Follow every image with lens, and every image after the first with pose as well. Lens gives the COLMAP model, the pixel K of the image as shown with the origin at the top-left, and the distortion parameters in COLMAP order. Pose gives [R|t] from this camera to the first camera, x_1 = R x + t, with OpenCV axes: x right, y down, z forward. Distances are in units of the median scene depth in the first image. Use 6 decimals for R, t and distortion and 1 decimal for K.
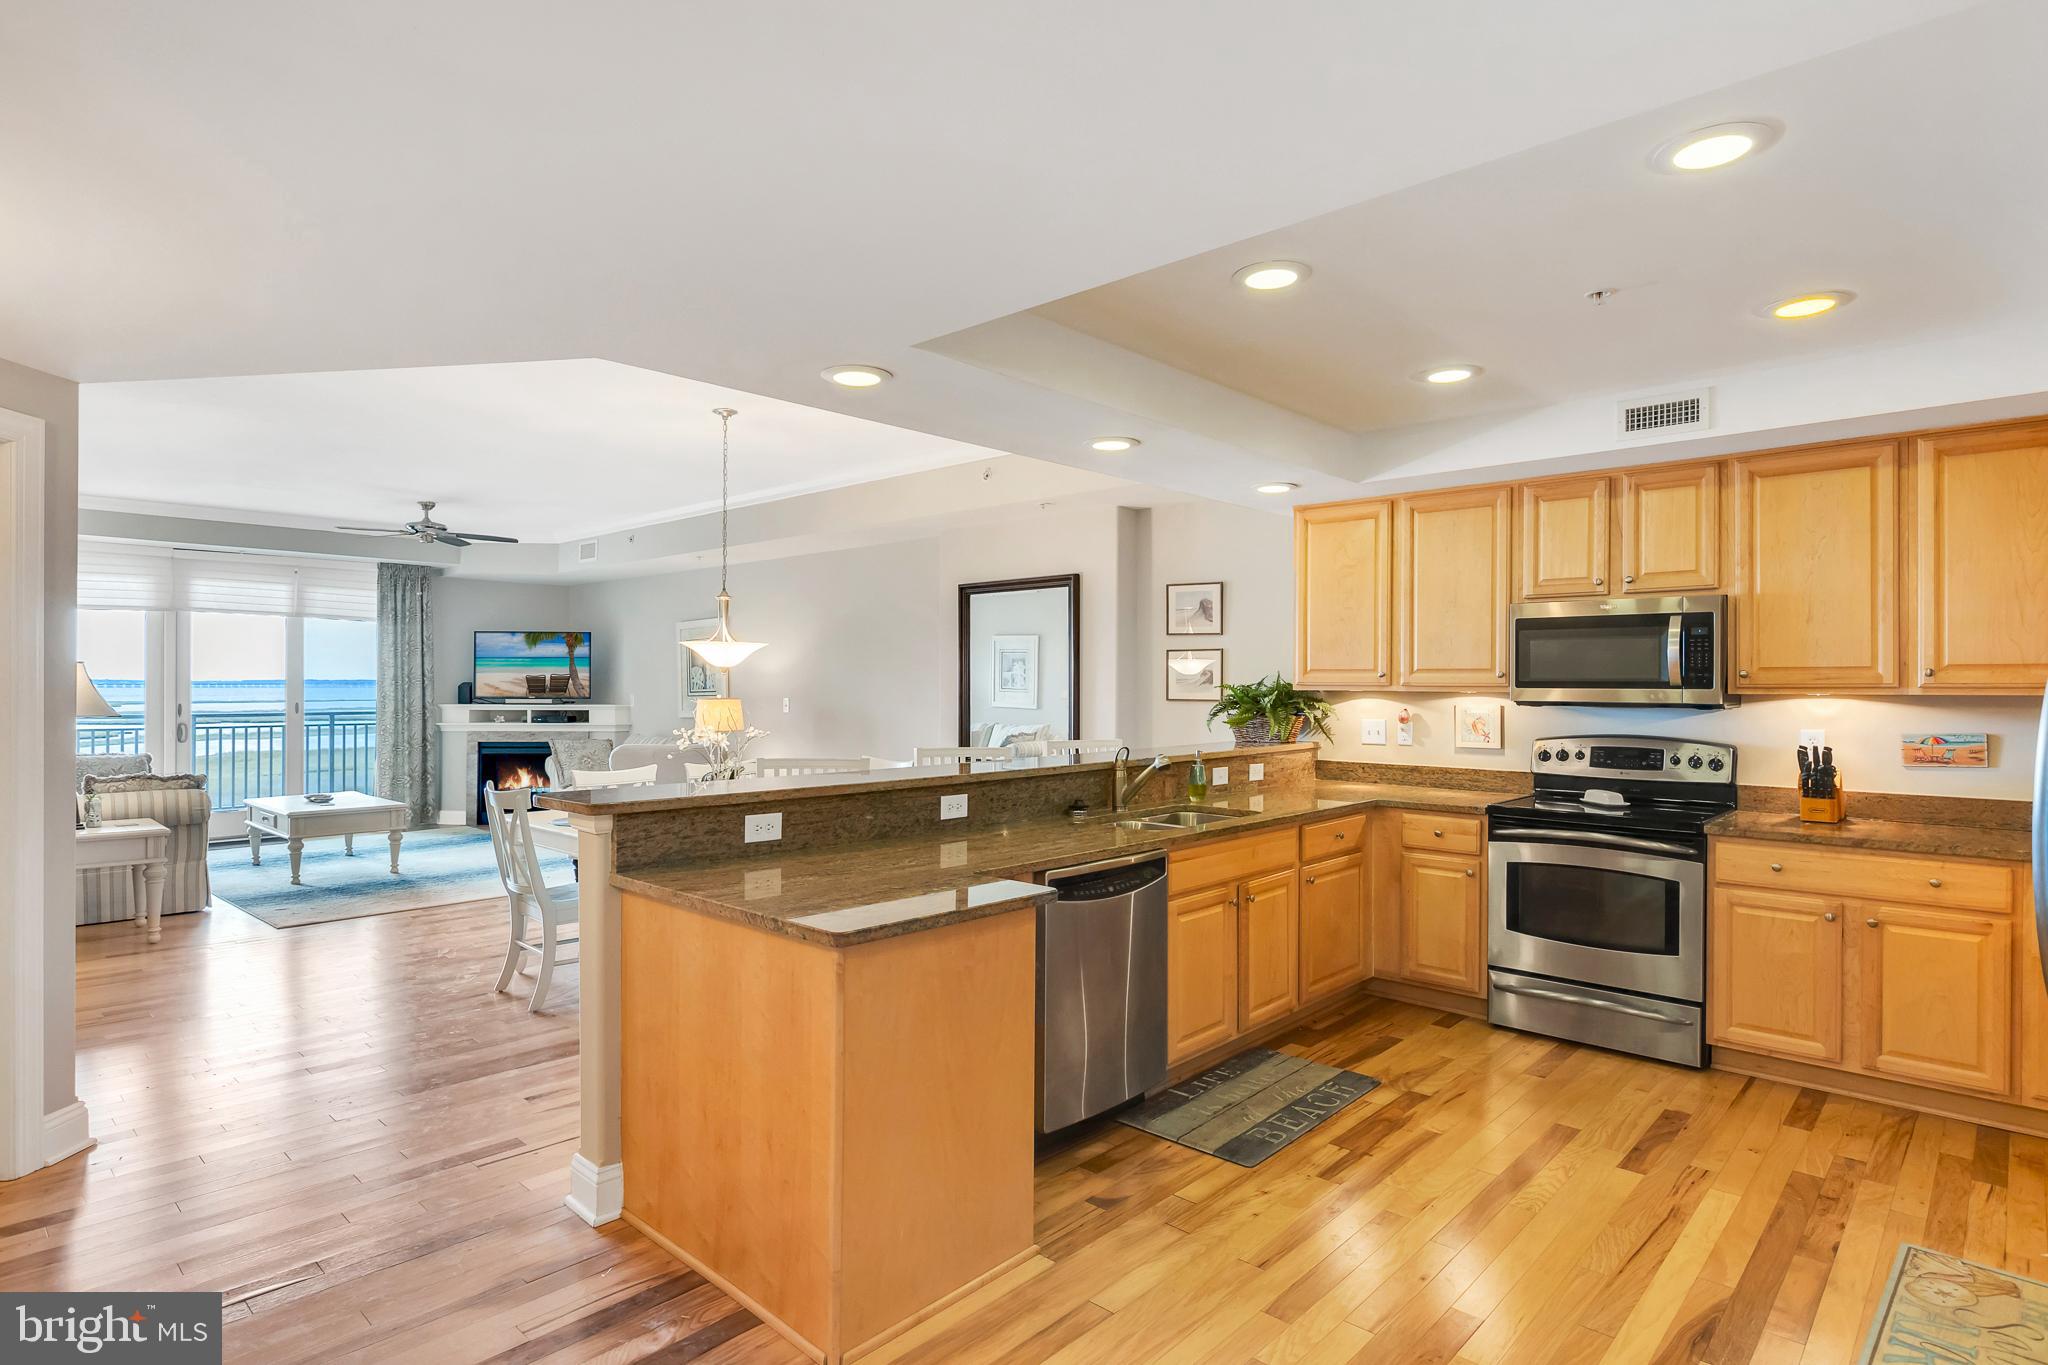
lens RADIAL K [[1074.2, 0, 1021.8], [0, 1074.2, 691.0], [0, 0, 1]] dist [-0.001112, 0.000733]
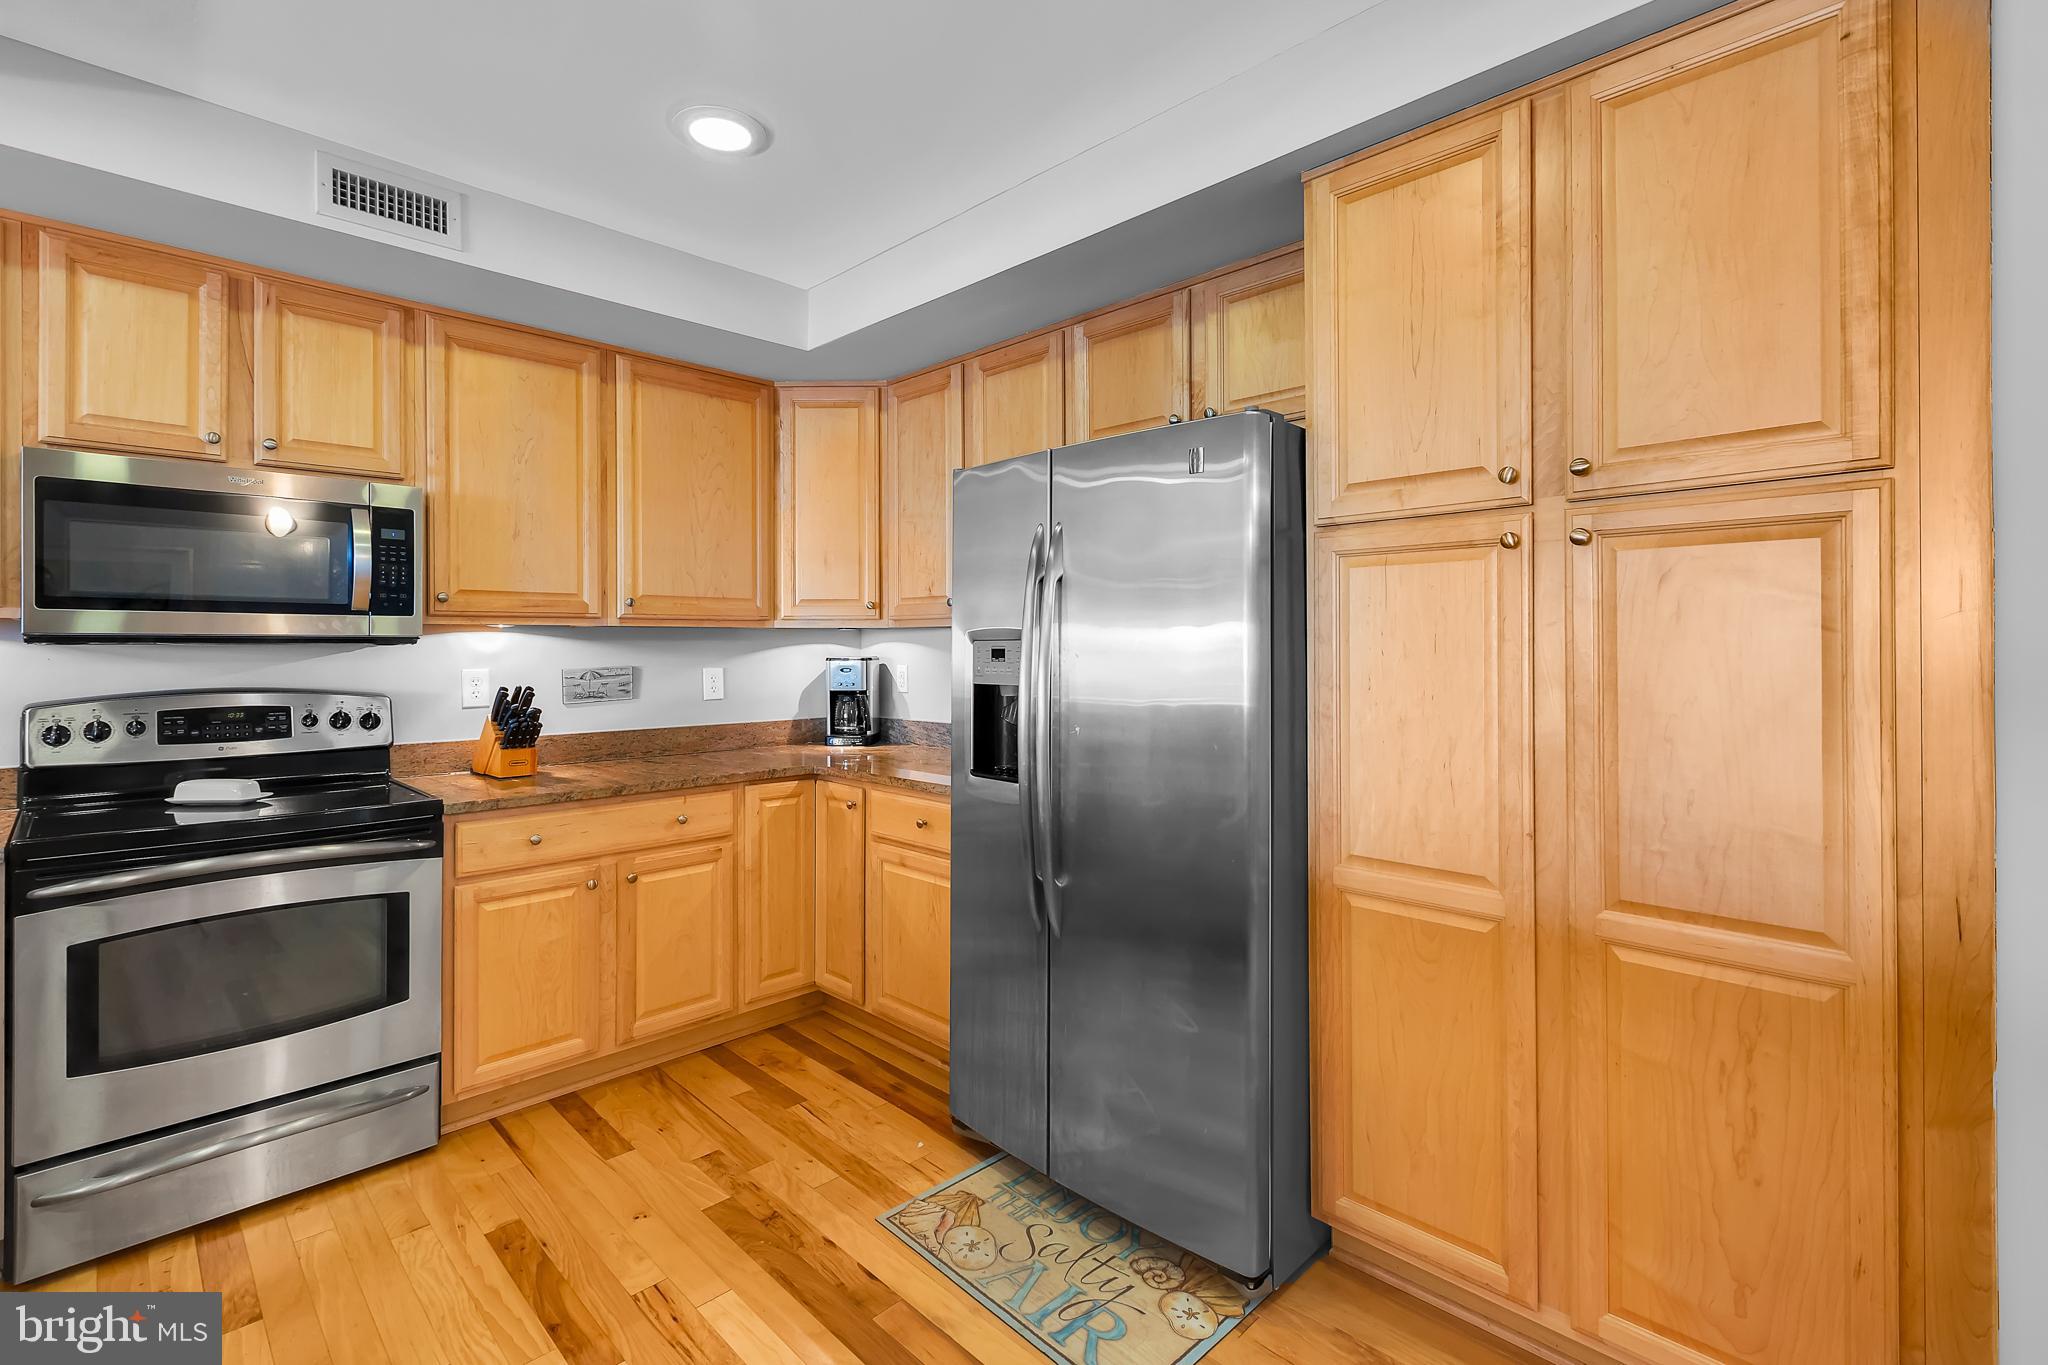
lens RADIAL K [[929.5, 0, 1017.7], [0, 929.5, 645.3], [0, 0, 1]] dist [0.001672, 0.000206]
pose [[0.039713, -0.003157, 0.999206, 0.023832], [0.009727, 0.999949, 0.002773, 0.016607], [-0.999164, 0.009609, 0.039742, 0.458885]]
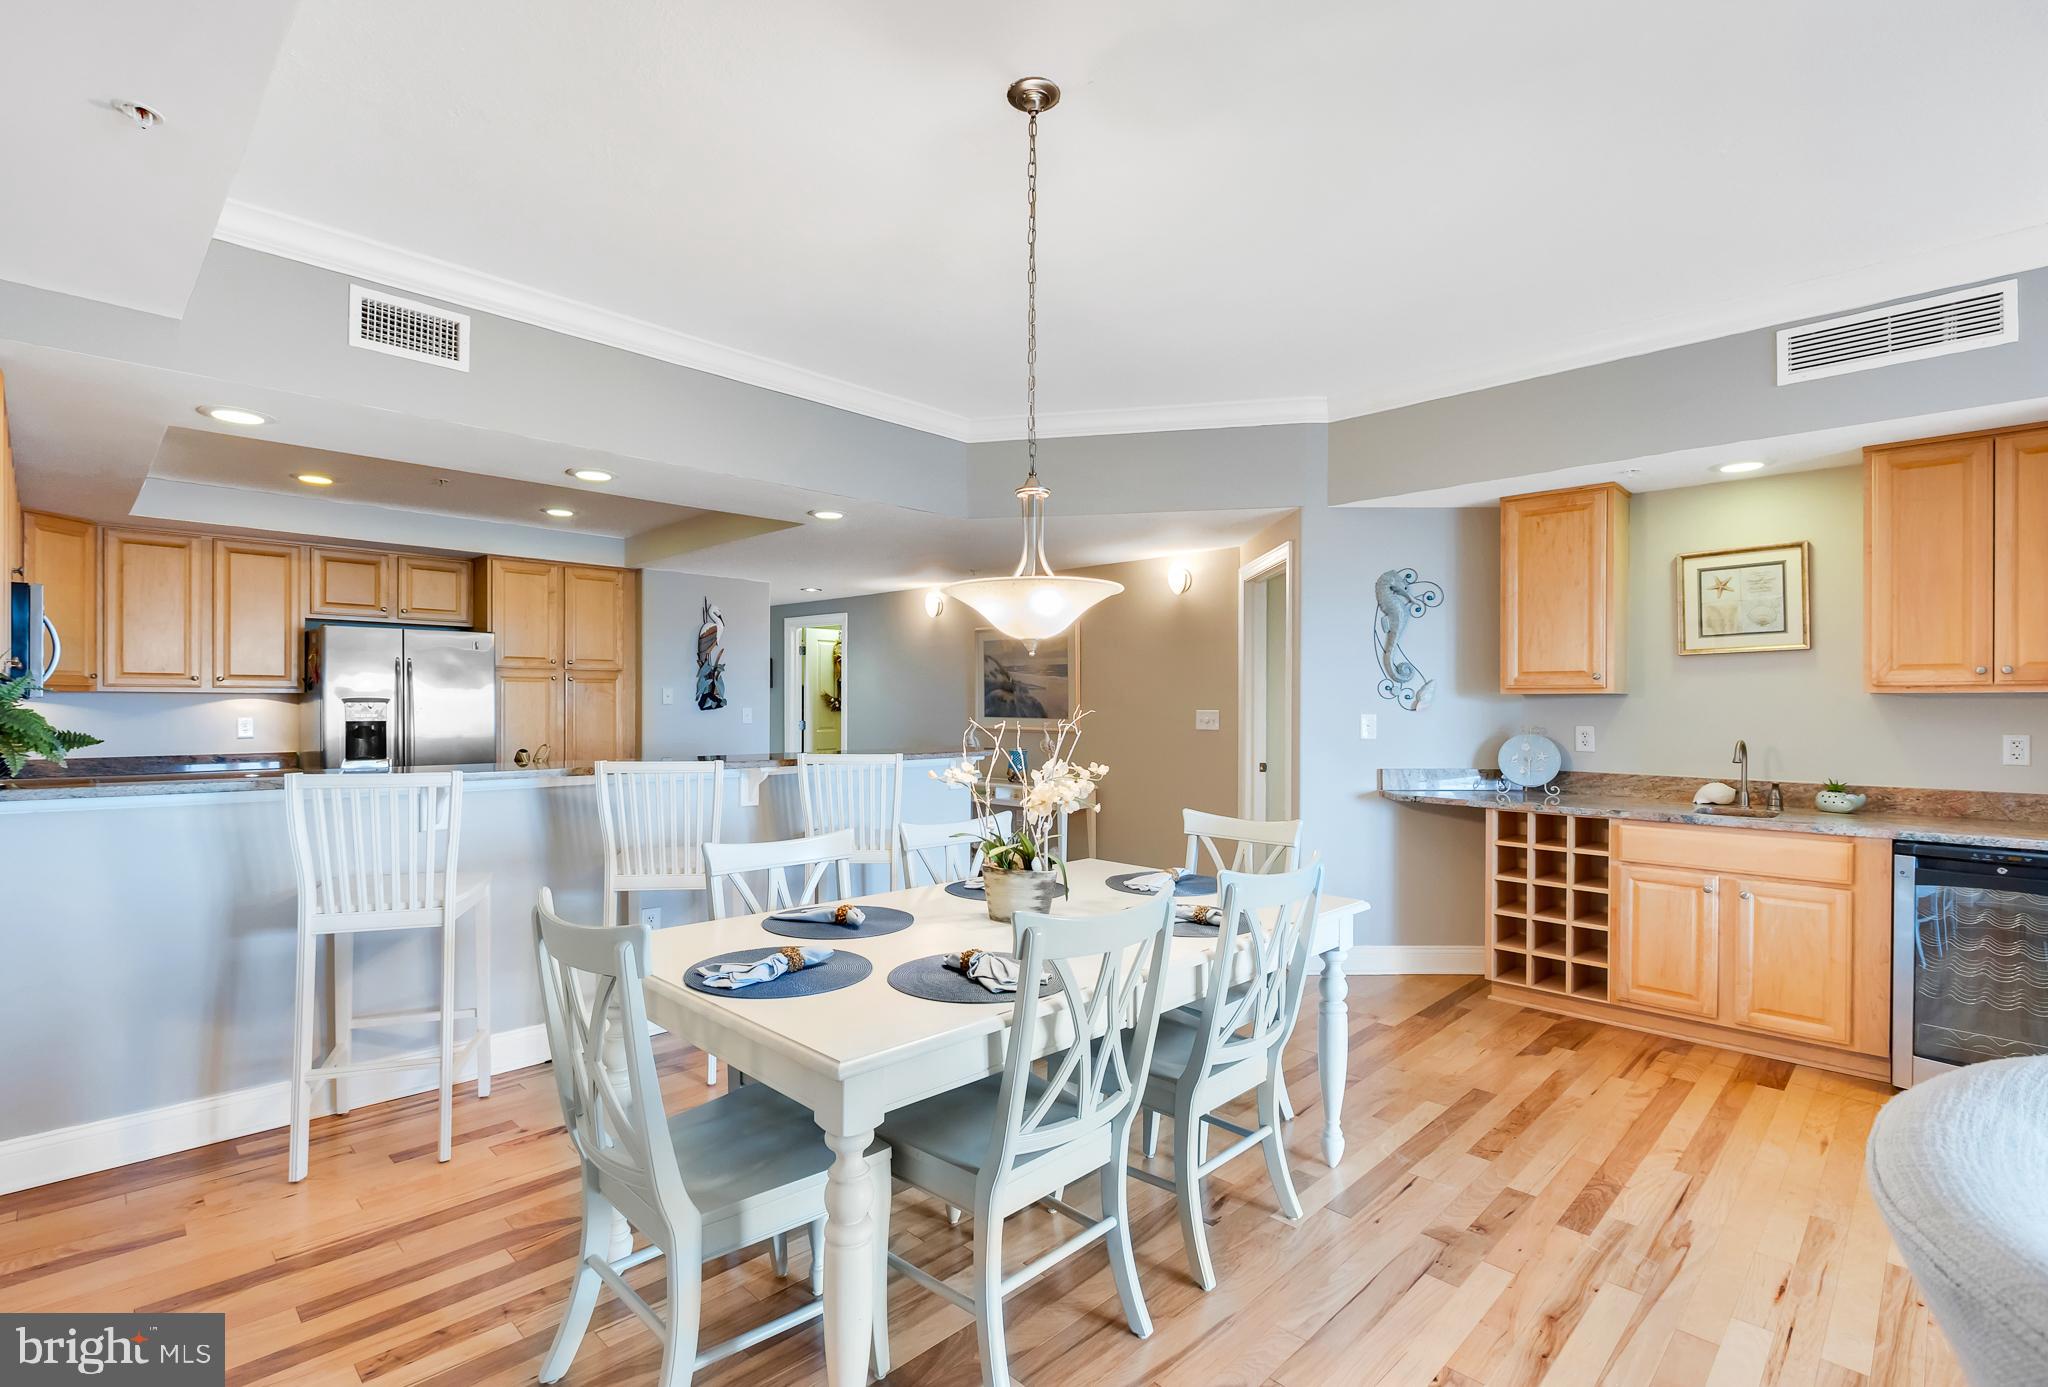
lens RADIAL K [[954.3, 0, 1018.4], [0, 954.3, 703.2], [0, 0, 1]] dist [0.005237, 0.000216]
pose [[-0.999621, -0.006317, 0.026796, -0.314778], [-0.006126, 0.999955, 0.007201, 0.003157], [-0.026840, 0.007034, -0.999615, 1.576976]]
